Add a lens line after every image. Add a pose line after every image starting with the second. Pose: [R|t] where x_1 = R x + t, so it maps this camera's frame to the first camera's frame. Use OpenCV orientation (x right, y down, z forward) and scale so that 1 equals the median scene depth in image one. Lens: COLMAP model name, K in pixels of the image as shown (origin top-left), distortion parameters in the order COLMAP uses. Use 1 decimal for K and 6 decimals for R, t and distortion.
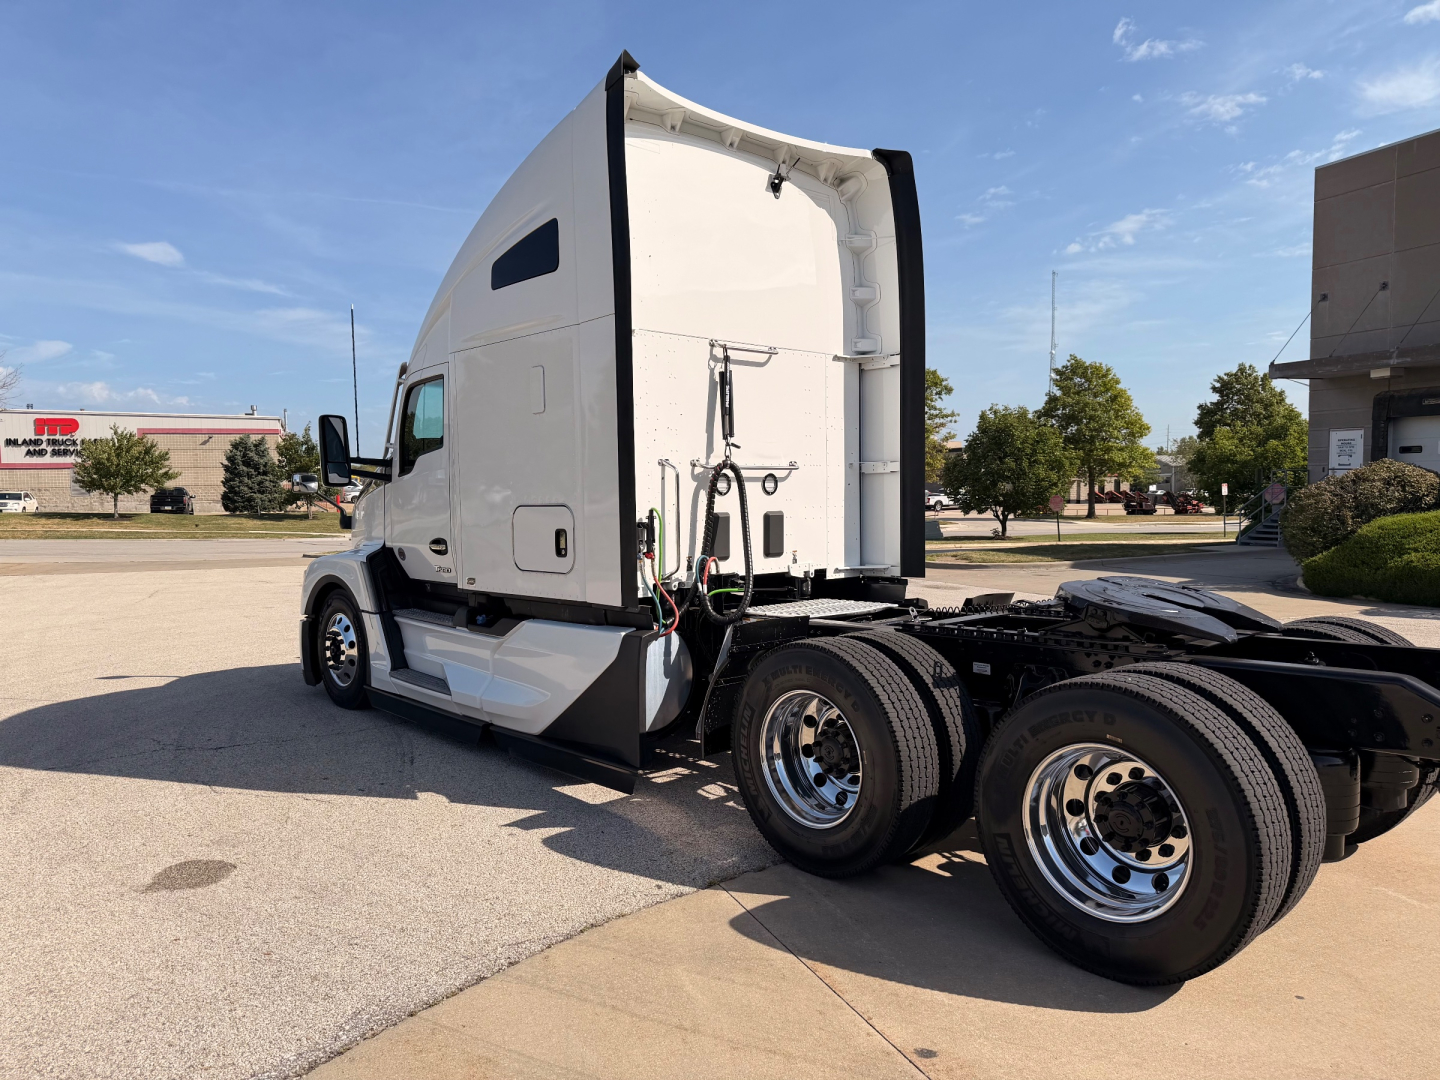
lens RADIAL K [[1008.3, 0, 724.3], [0, 1008.3, 550.5], [0, 0, 1]] dist [0.083522, -0.102937]
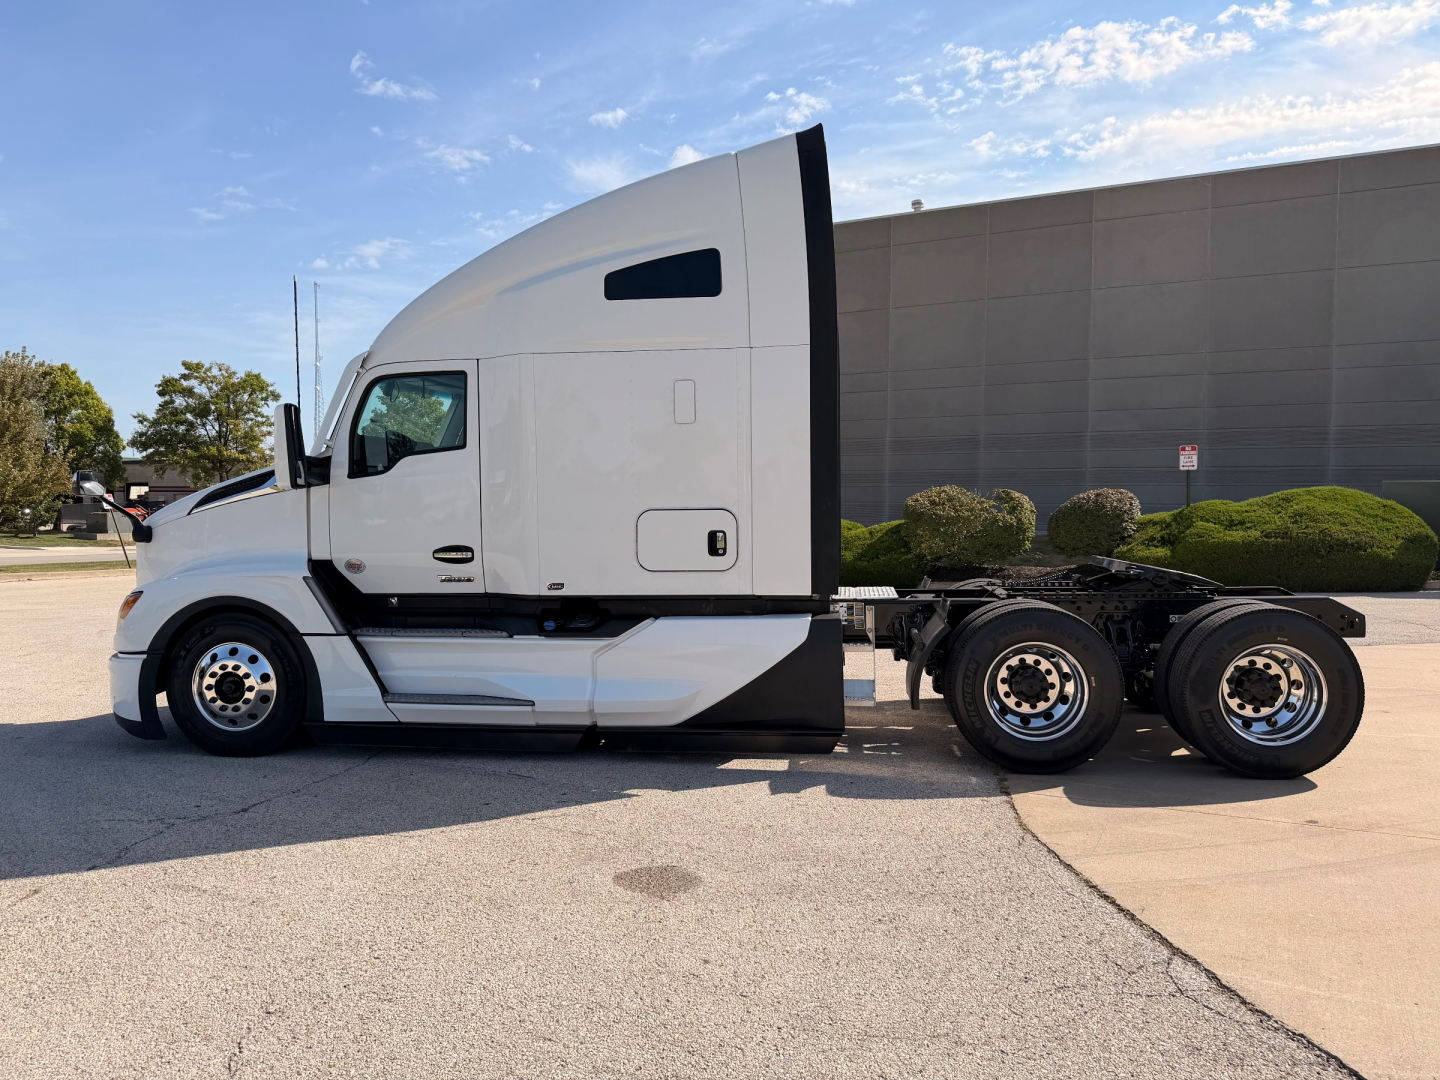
lens RADIAL K [[990.9, 0, 719.2], [0, 990.9, 548.3], [0, 0, 1]] dist [0.110528, -0.186859]
pose [[0.768199, -0.023596, 0.639777, -0.848367], [0.033294, 0.999441, -0.003117, 0.001343], [-0.639345, 0.023696, 0.768555, 0.168770]]
